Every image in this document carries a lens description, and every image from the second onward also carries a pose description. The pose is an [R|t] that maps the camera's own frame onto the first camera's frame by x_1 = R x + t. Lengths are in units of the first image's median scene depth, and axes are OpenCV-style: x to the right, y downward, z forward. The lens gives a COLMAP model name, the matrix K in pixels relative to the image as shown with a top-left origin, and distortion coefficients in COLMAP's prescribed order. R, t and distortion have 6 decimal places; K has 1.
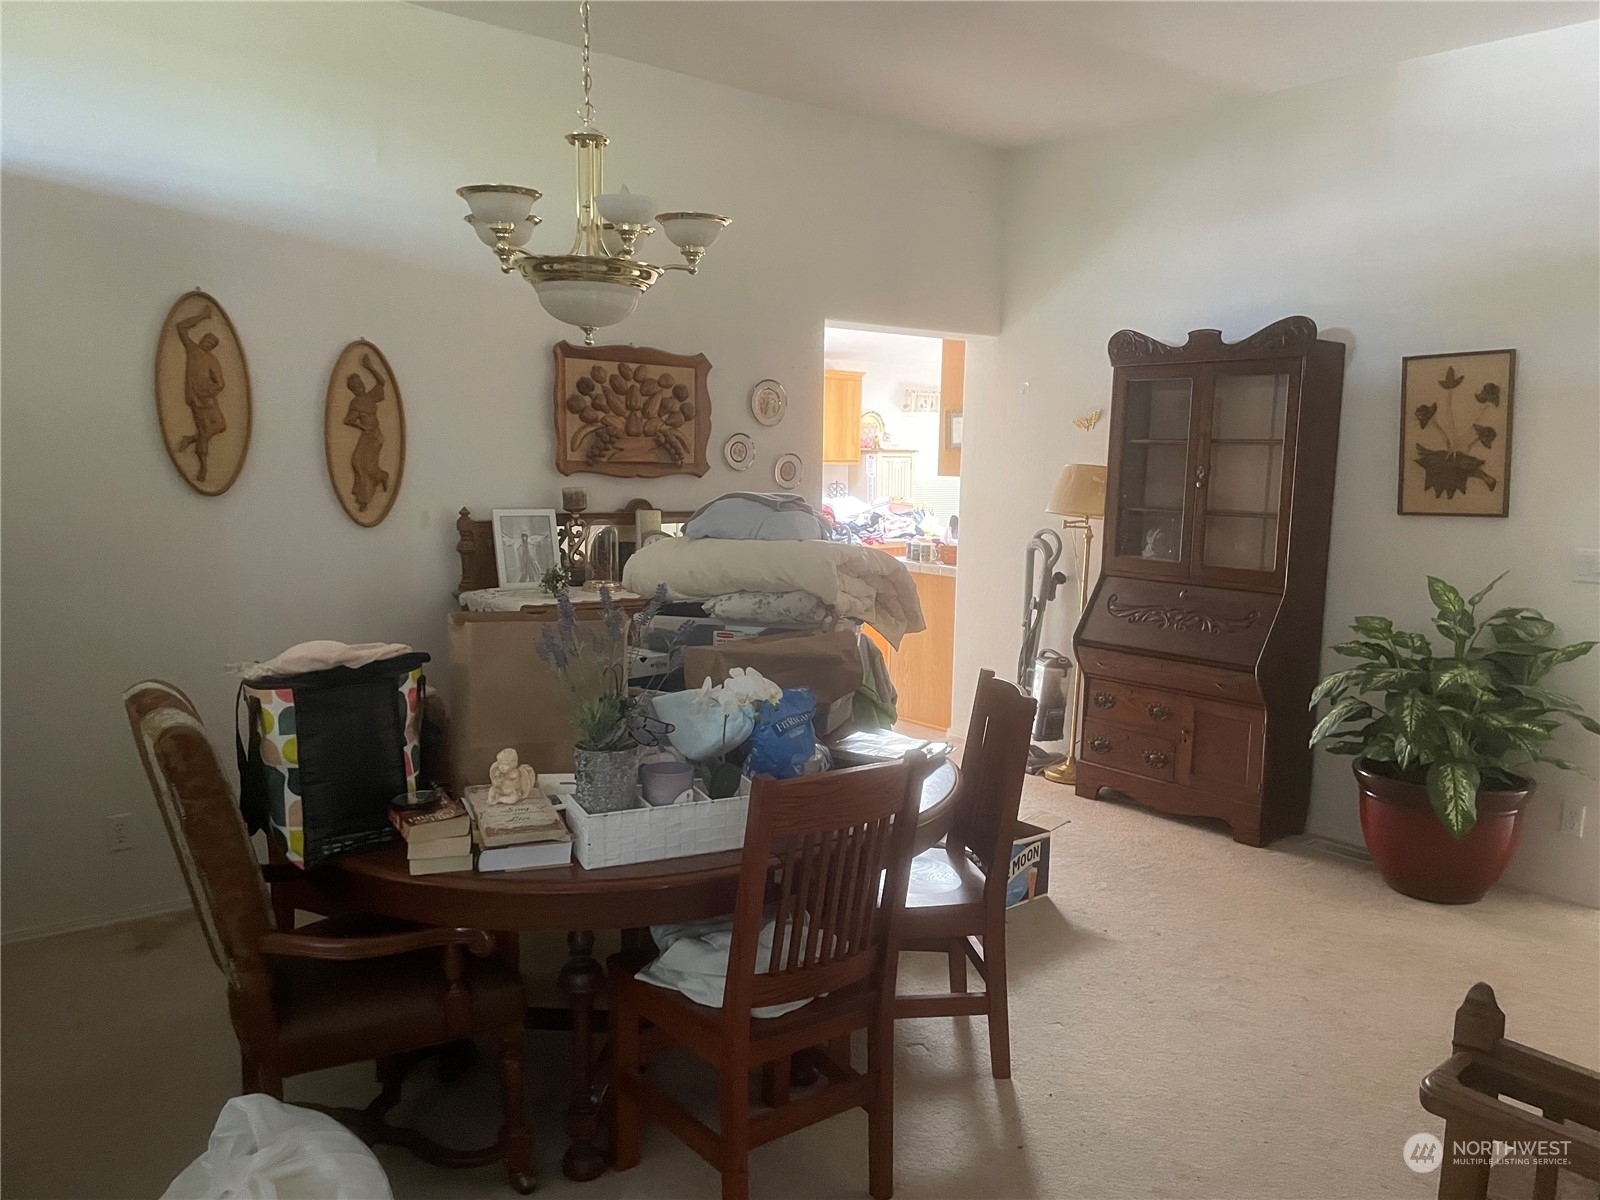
lens RADIAL K [[1205.2, 0, 804.7], [0, 1205.2, 612.8], [0, 0, 1]] dist [0.006377, -0.001062]
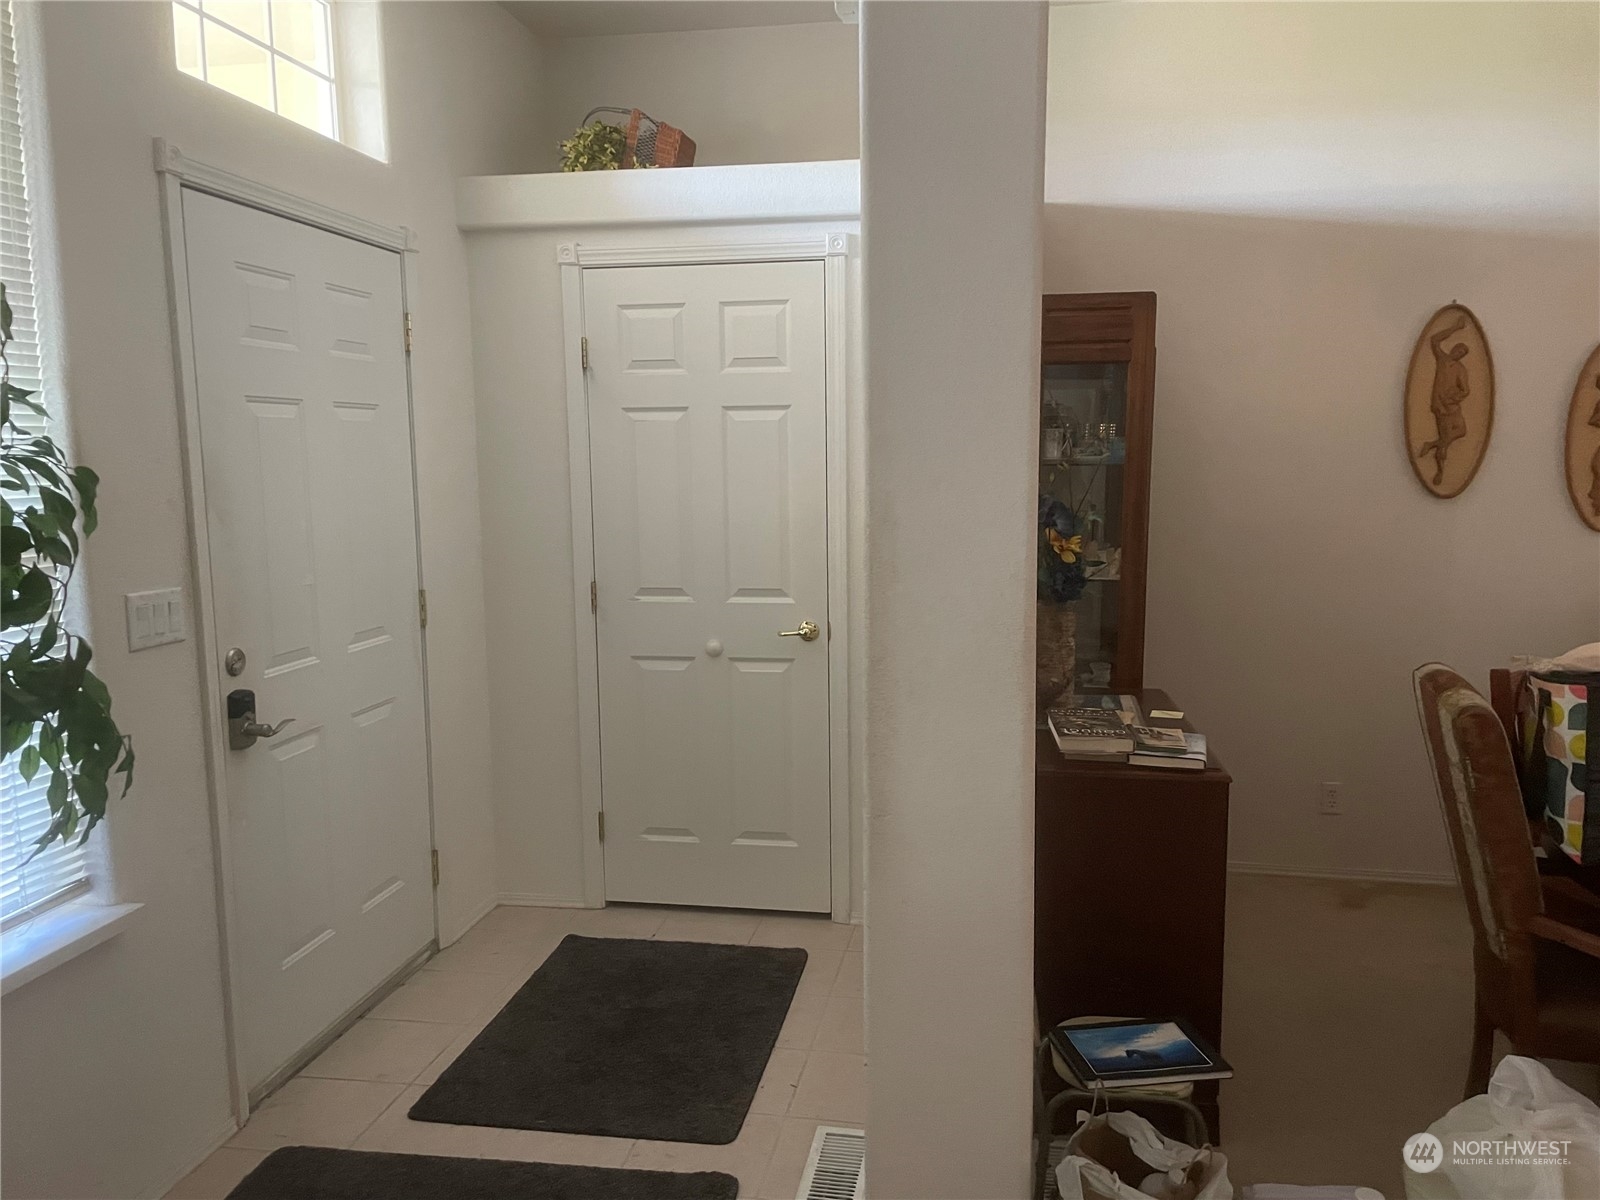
lens RADIAL K [[1205.2, 0, 804.7], [0, 1205.2, 612.8], [0, 0, 1]] dist [0.006377, -0.001062]
pose [[0.651965, 0.079613, -0.754058, -0.055869], [-0.082967, 0.995992, 0.033421, 0.013617], [0.753696, 0.040773, 0.655957, -0.106437]]
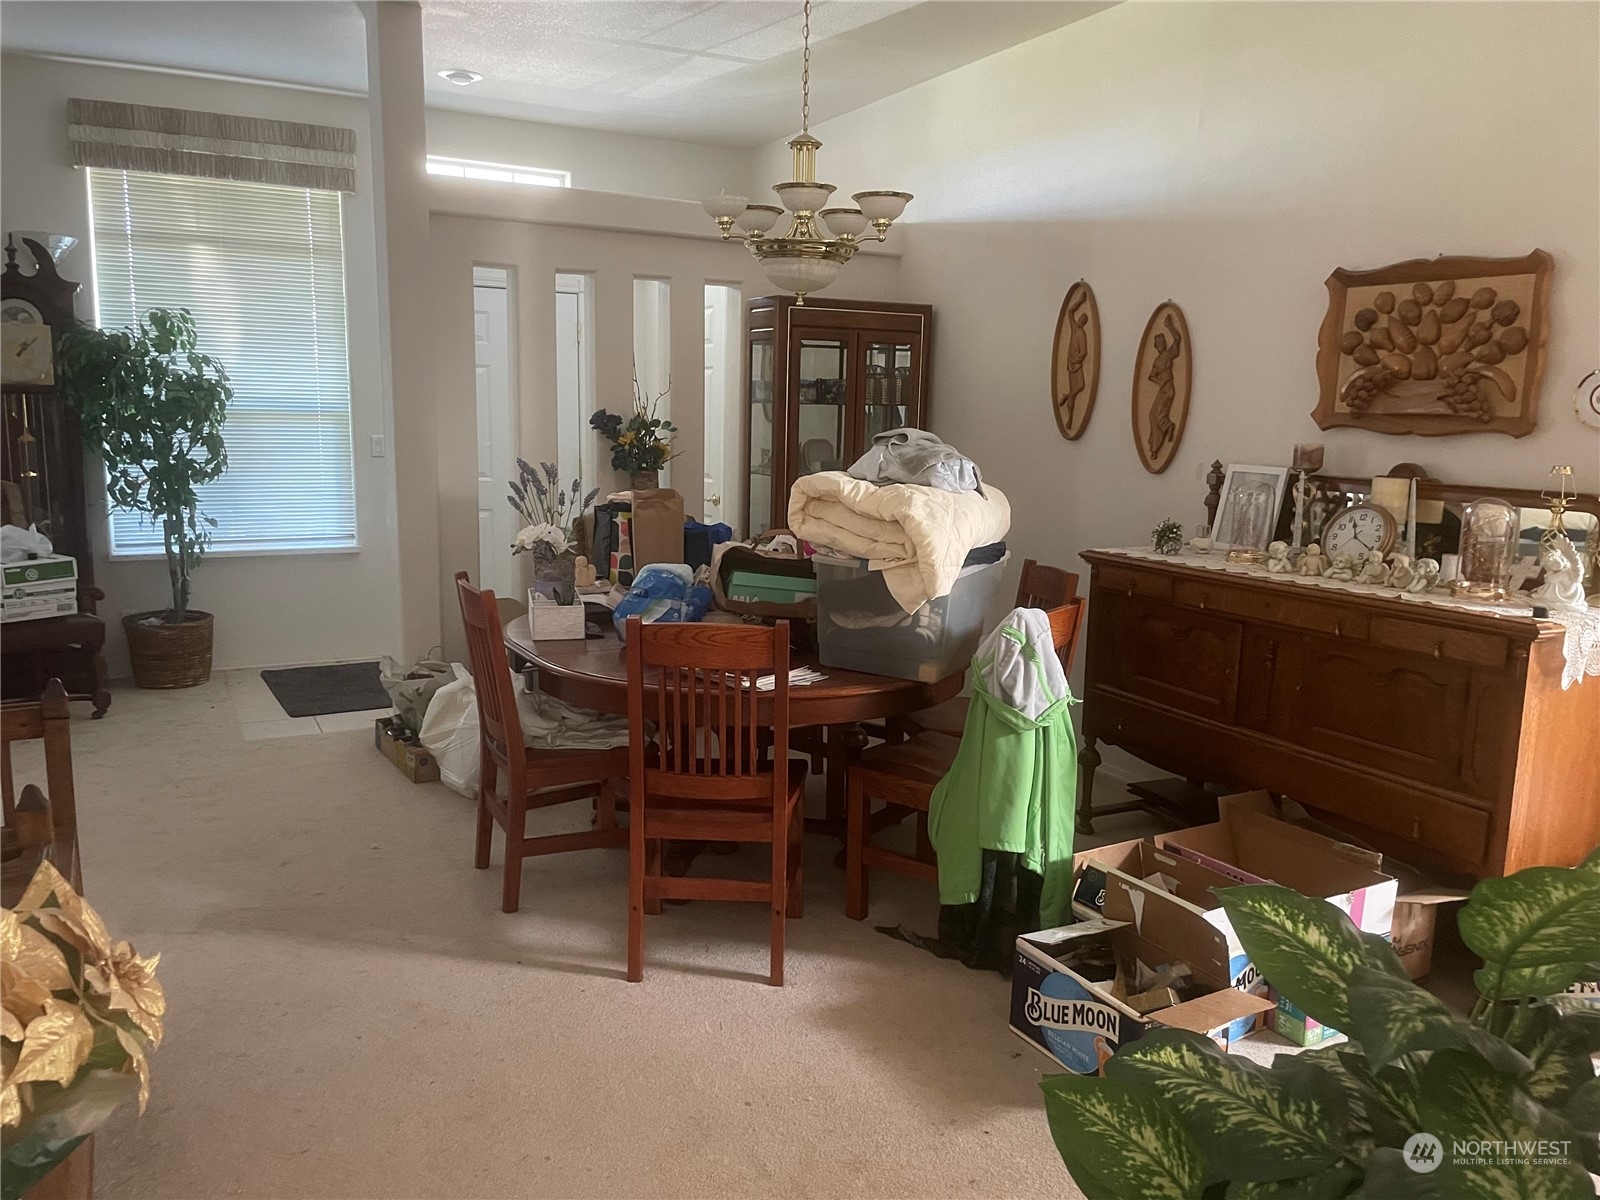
lens RADIAL K [[1205.2, 0, 804.7], [0, 1205.2, 612.8], [0, 0, 1]] dist [0.006377, -0.001062]
pose [[-0.196098, 0.138310, -0.970781, 0.859654], [-0.156218, 0.972952, 0.170176, -0.093546], [0.968061, 0.185025, -0.169187, 0.992326]]
